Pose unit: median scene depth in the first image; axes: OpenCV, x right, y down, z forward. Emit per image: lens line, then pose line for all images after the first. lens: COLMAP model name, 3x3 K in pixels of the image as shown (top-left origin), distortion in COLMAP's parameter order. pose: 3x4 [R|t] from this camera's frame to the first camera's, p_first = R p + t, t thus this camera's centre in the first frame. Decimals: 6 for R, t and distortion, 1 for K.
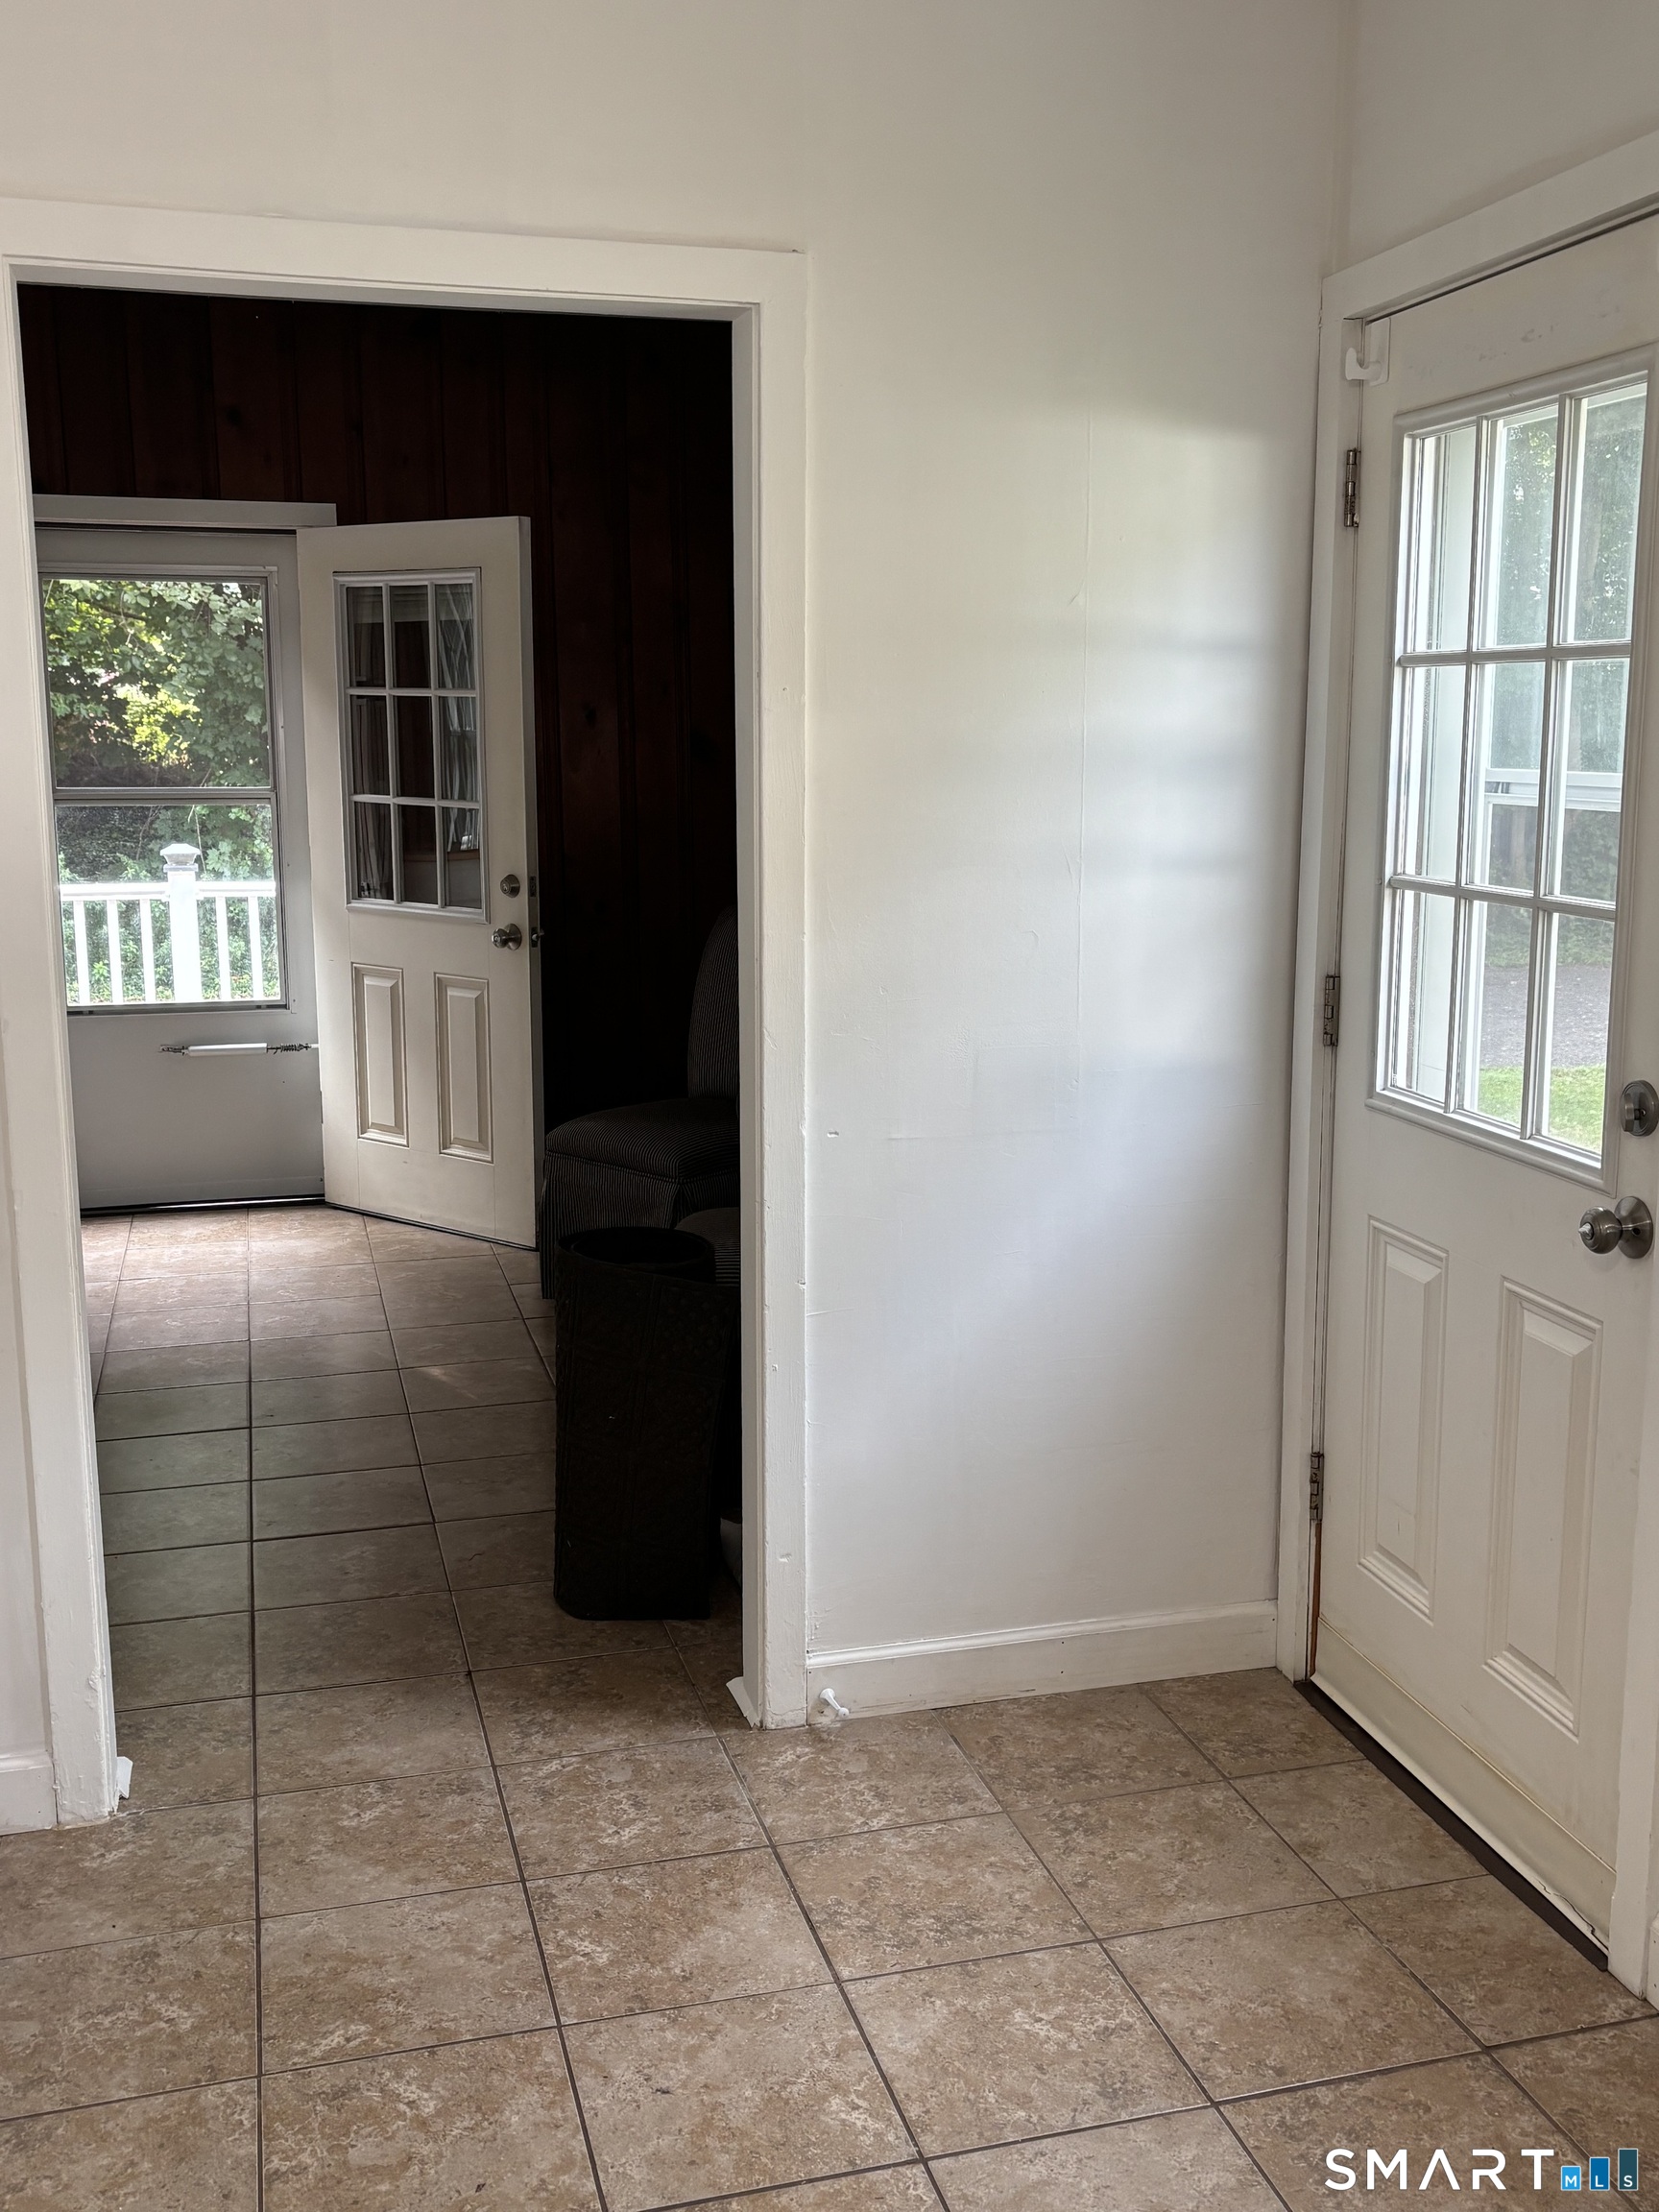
lens RADIAL K [[2046.6, 0, 829.5], [0, 2046.6, 1106.0], [0, 0, 1]] dist [0.168170, -0.565287]
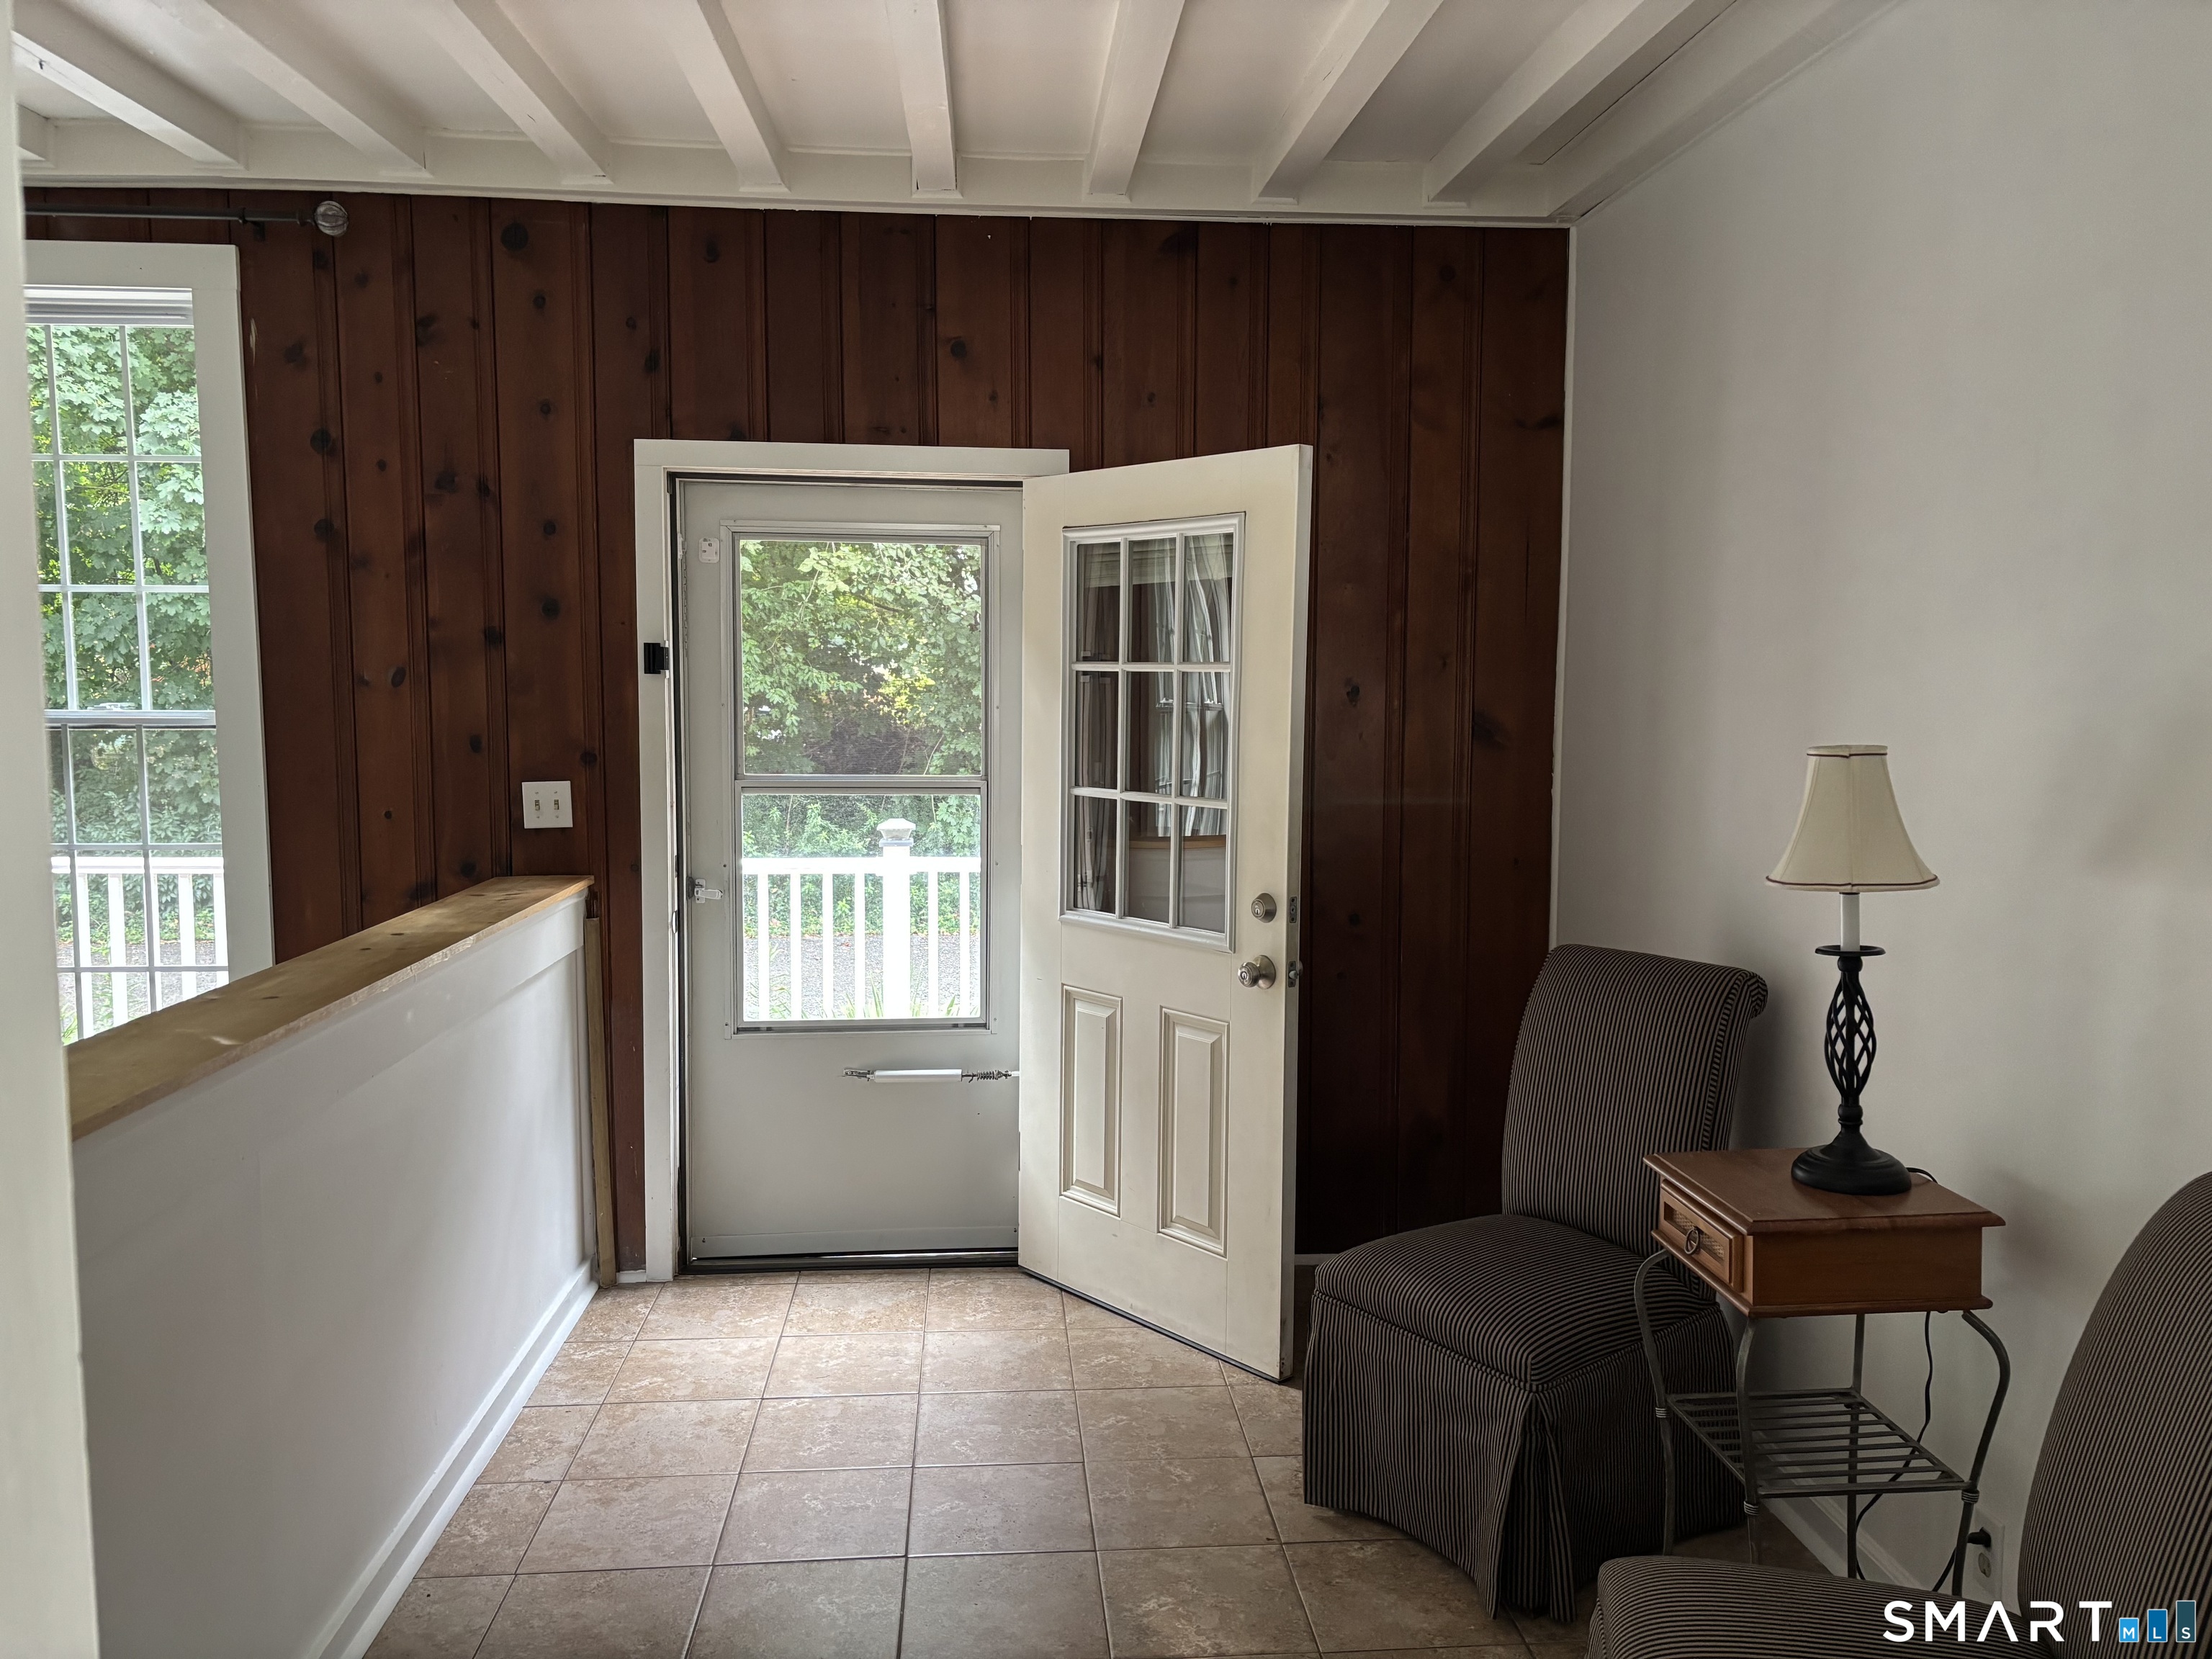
lens RADIAL K [[1633.0, 0, 1106.0], [0, 1633.0, 829.5], [0, 0, 1]] dist [0.007060, 0.002254]
pose [[0.981141, 0.020263, -0.192229, -0.091028], [-0.039589, 0.994474, -0.097234, -0.070565], [0.189196, 0.103010, 0.976521, 0.362387]]
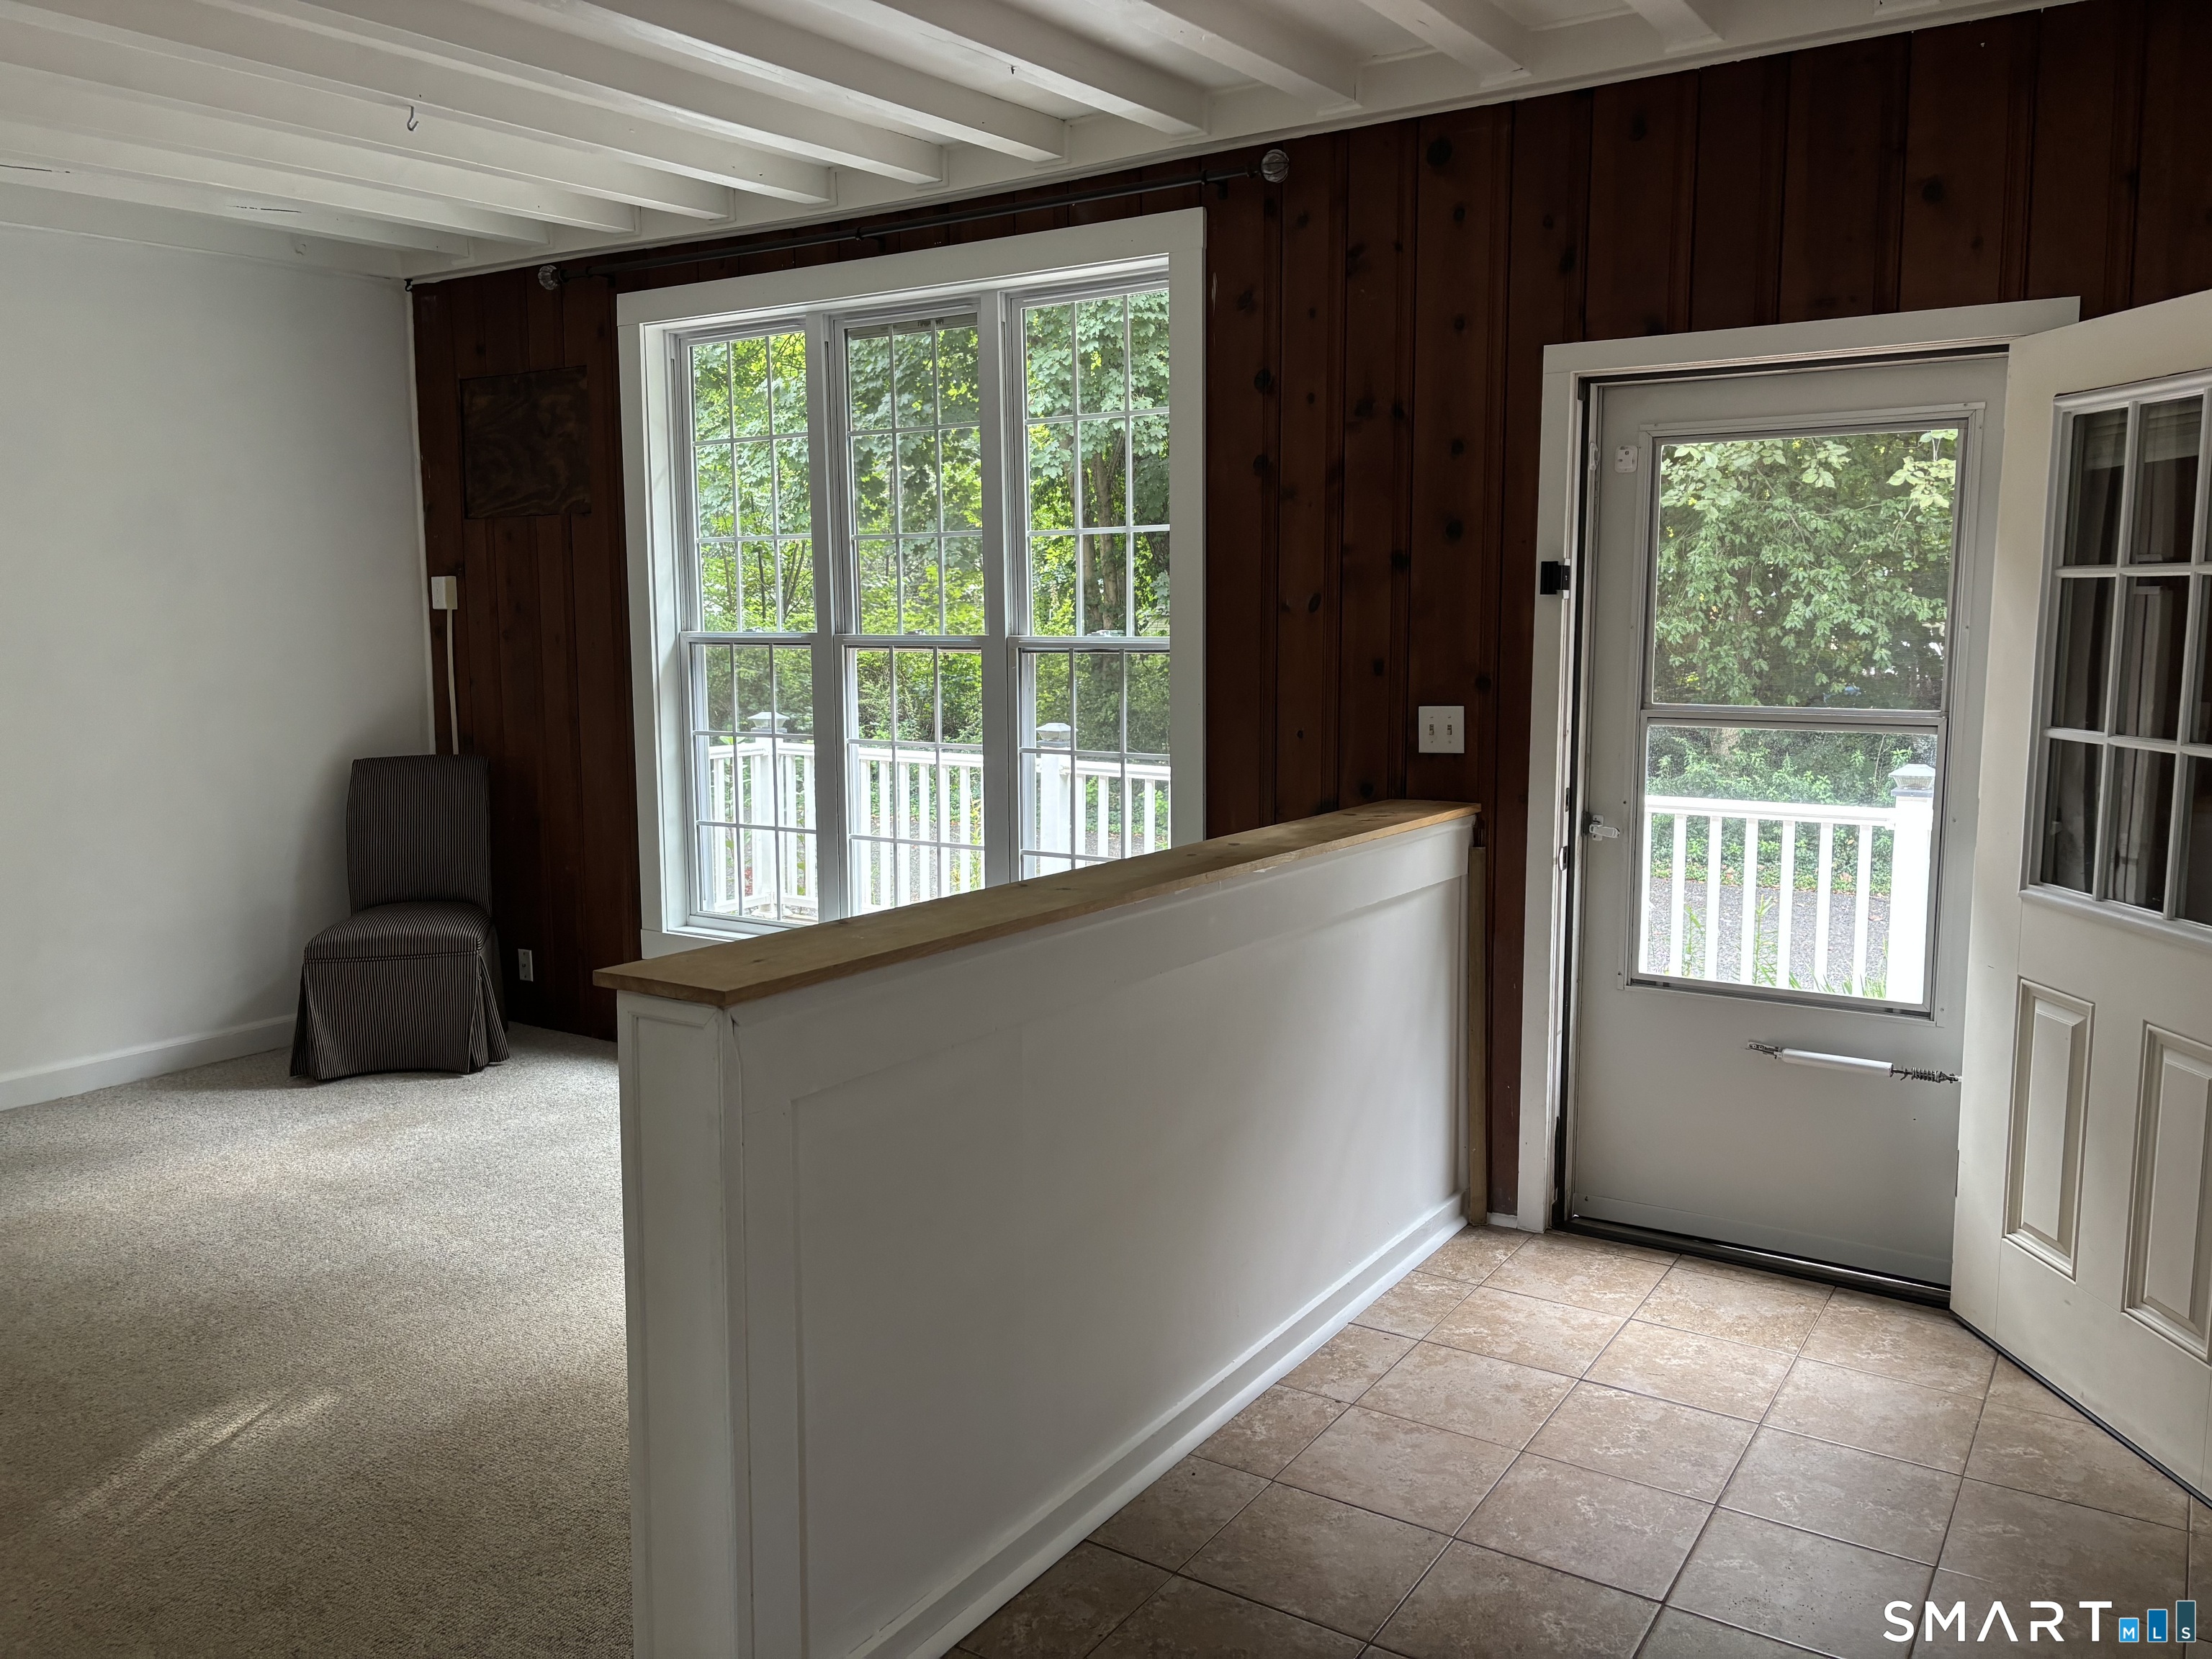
lens RADIAL K [[1642.3, 0, 1104.3], [0, 1642.3, 808.8], [0, 0, 1]] dist [0.005158, 0.005514]
pose [[0.656807, 0.081197, -0.749674, -0.033009], [-0.135798, 0.990668, -0.011677, -0.078669], [0.741730, 0.109473, 0.661704, 0.434820]]
